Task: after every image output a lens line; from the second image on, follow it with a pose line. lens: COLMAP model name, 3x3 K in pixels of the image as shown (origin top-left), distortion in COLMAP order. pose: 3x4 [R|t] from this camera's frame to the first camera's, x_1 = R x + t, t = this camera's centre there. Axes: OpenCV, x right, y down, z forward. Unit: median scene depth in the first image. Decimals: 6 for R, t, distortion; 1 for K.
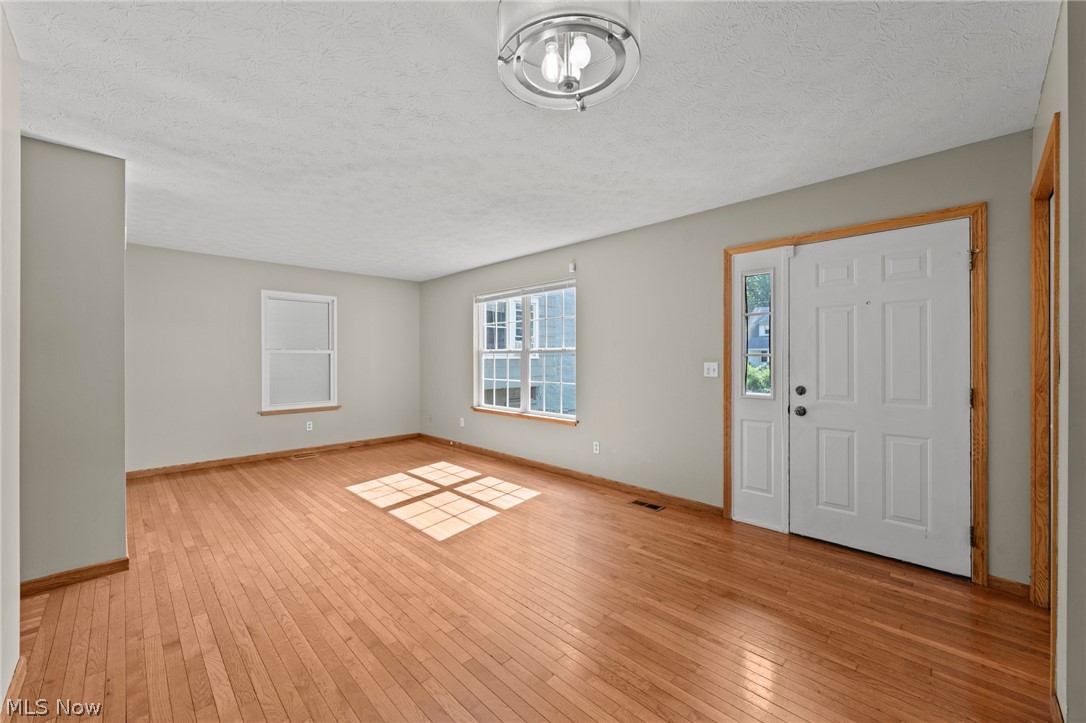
lens RADIAL K [[430.9, 0, 543.0], [0, 430.9, 361.5], [0, 0, 1]] dist [0.001645, 0.000150]
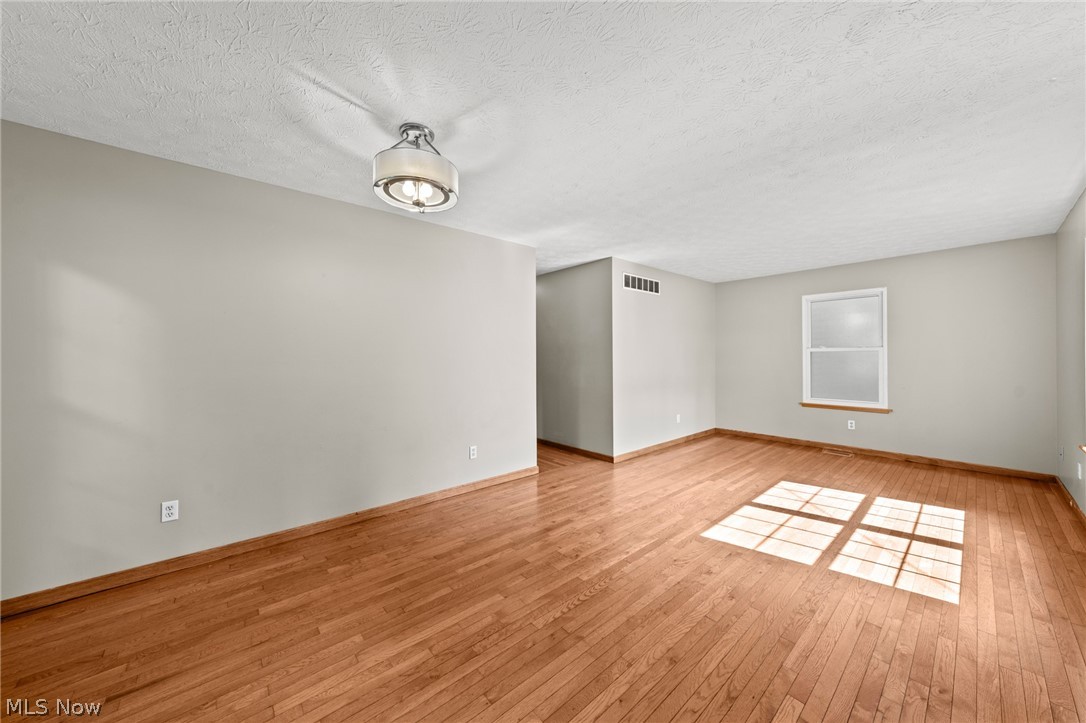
lens RADIAL K [[377.3, 0, 547.8], [0, 377.3, 355.9], [0, 0, 1]] dist [-0.002540, 0.000306]
pose [[-0.052875, -0.000162, -0.998601, 0.560320], [-0.005740, 0.999984, 0.000142, -0.005072], [0.998585, 0.005740, -0.052875, 0.571106]]
